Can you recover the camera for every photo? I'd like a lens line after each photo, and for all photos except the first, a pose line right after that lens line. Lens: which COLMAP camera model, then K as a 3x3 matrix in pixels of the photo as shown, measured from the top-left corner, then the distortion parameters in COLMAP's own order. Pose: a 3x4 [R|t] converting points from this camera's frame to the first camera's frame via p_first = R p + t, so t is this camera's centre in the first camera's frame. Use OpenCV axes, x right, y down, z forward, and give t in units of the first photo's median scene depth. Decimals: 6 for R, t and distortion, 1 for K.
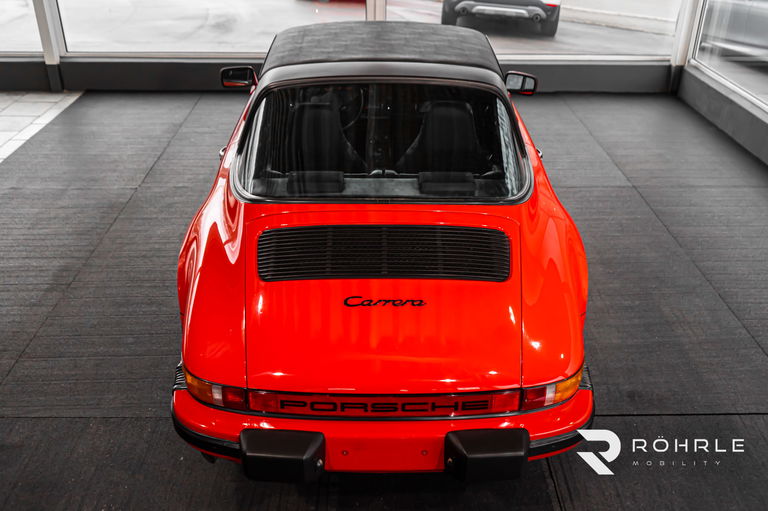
lens RADIAL K [[709.9, 0, 386.0], [0, 709.9, 250.4], [0, 0, 1]] dist [0.007900, 0.000000]
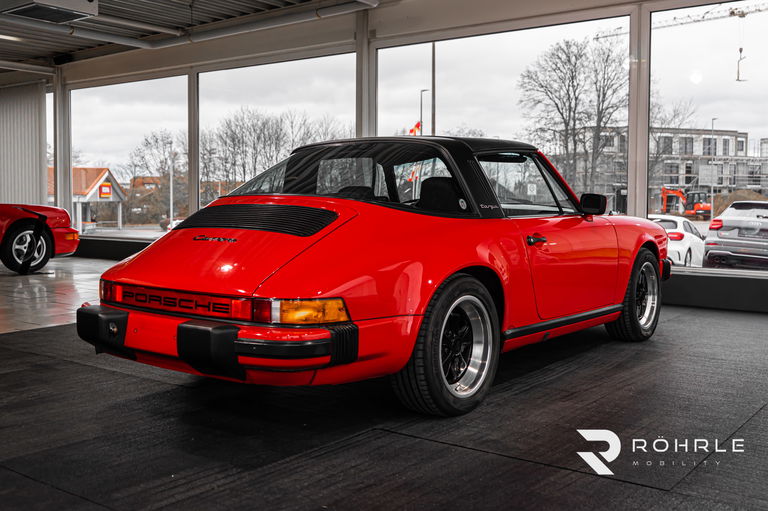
lens RADIAL K [[821.9, 0, 383.3], [0, 821.9, 250.8], [0, 0, 1]] dist [-0.003393, 0.000000]
pose [[0.785453, 0.037112, -0.617808, 1.181955], [-0.299707, 0.896167, -0.327201, 0.498107], [0.541516, 0.442163, 0.715019, 0.116975]]
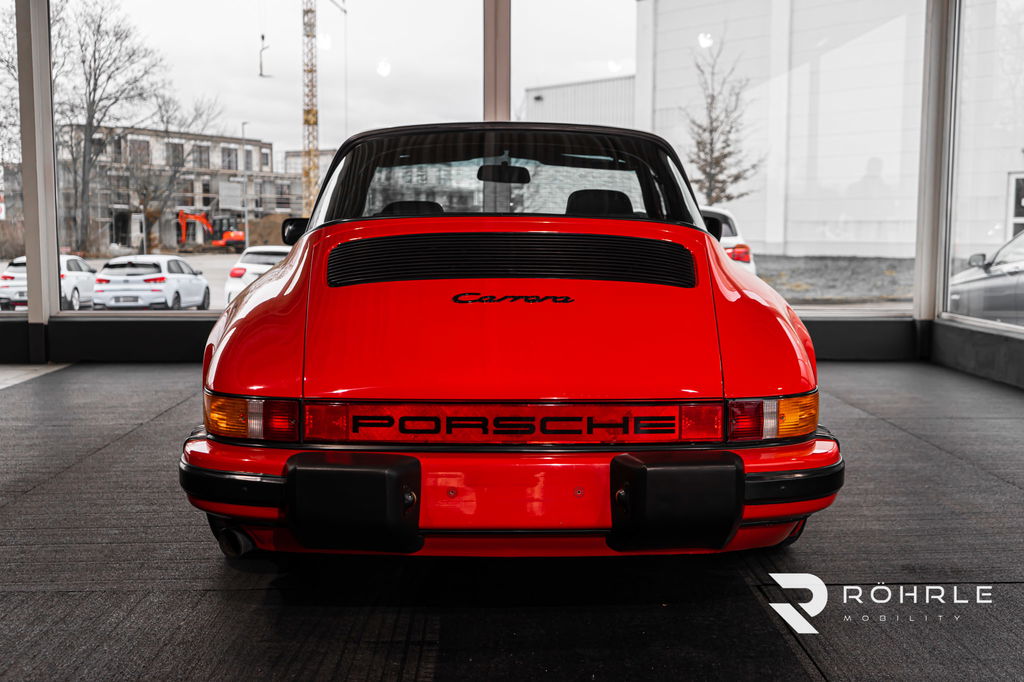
lens RADIAL K [[1070.9, 0, 511.2], [0, 1070.9, 352.0], [0, 0, 1]] dist [0.025402, 0.000000]
pose [[0.999967, -0.007956, 0.001806, -0.006054], [0.008046, 0.925034, -0.379798, 0.521362], [0.001351, 0.379800, 0.925067, 0.073739]]
